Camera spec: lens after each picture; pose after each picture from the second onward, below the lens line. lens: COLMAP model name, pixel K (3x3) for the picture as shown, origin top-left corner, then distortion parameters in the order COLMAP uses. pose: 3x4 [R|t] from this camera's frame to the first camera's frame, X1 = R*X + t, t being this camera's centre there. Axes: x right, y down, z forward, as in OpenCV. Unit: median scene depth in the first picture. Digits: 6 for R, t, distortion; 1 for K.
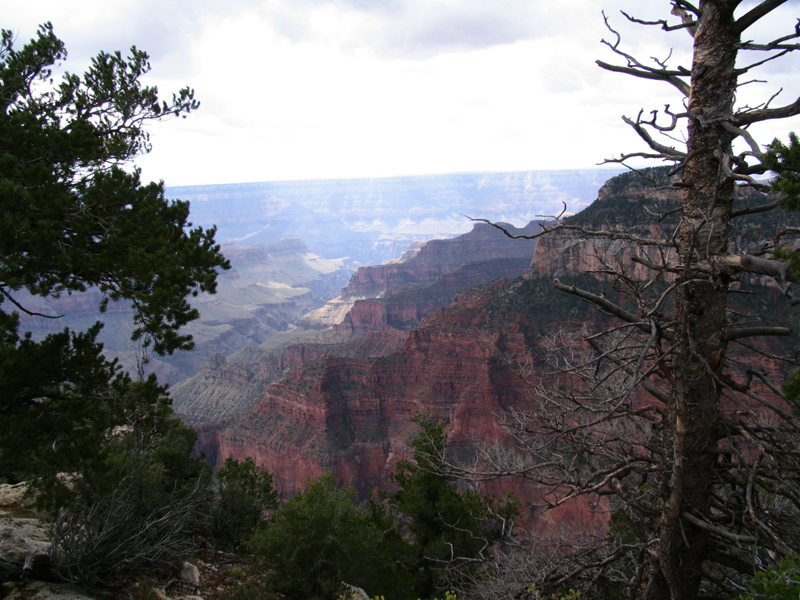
lens RADIAL K [[718.4, 0, 443.8], [0, 718.4, 296.8], [0, 0, 1]] dist [-0.131678, 0.007933]
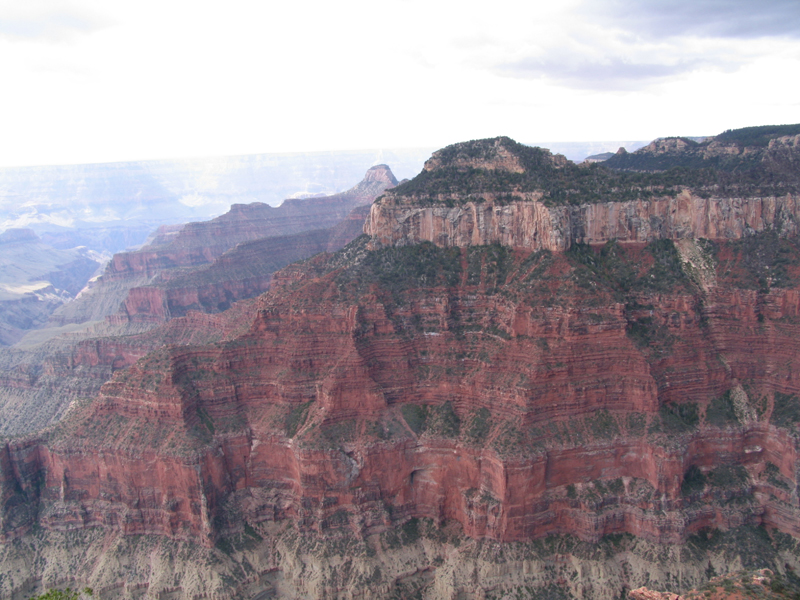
lens RADIAL K [[675.6, 0, 398.3], [0, 675.6, 295.7], [0, 0, 1]] dist [-0.157437, 0.136385]
pose [[0.925915, -0.074422, 0.370327, -0.205638], [0.063648, 0.997120, 0.041249, 0.002503], [-0.372330, -0.014622, 0.927985, 0.104267]]
